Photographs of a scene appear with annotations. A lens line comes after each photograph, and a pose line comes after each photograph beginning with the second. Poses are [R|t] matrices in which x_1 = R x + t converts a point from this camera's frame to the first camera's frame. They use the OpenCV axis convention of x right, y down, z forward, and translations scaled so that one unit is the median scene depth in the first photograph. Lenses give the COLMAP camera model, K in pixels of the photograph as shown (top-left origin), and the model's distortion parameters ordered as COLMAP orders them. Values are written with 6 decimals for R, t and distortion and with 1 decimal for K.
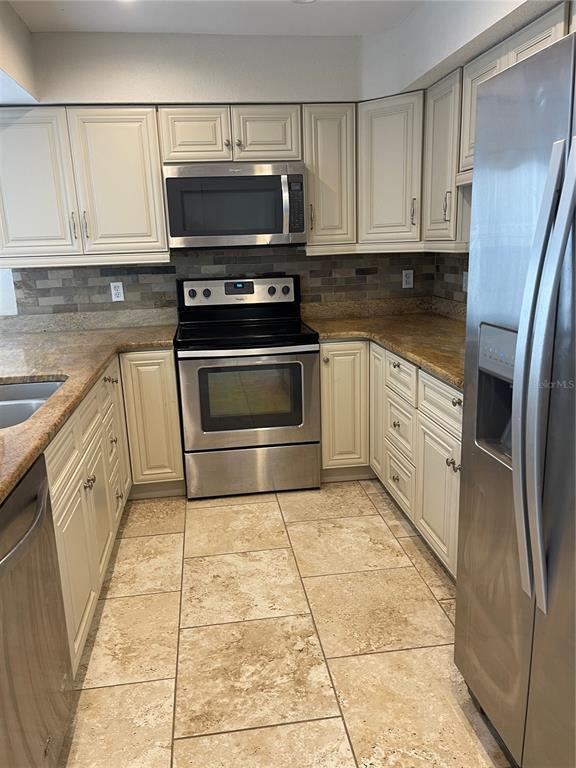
lens RADIAL K [[590.8, 0, 288.0], [0, 590.8, 384.0], [0, 0, 1]] dist [0.007052, 0.001141]
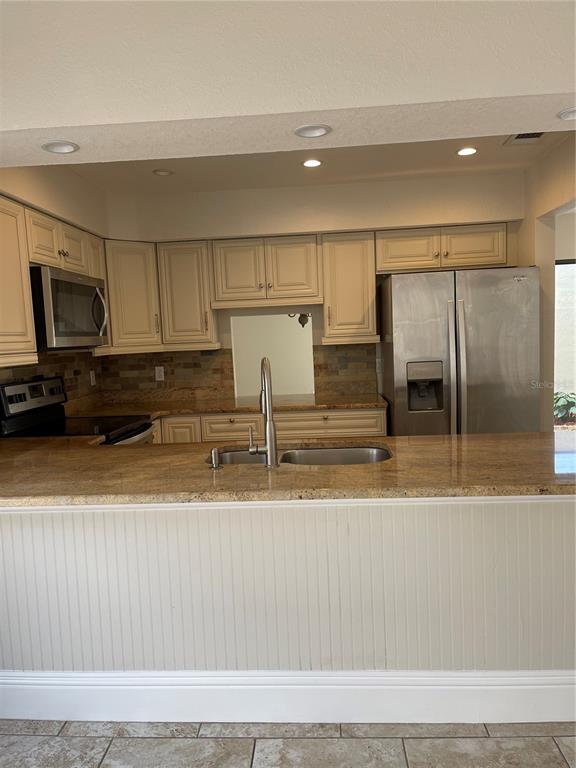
lens RADIAL K [[590.8, 0, 288.0], [0, 590.8, 384.0], [0, 0, 1]] dist [0.007052, 0.001141]
pose [[0.214517, -0.052790, 0.975293, -1.067018], [0.264224, 0.964443, -0.005913, -0.064112], [-0.940302, 0.258964, 0.220837, 0.436292]]
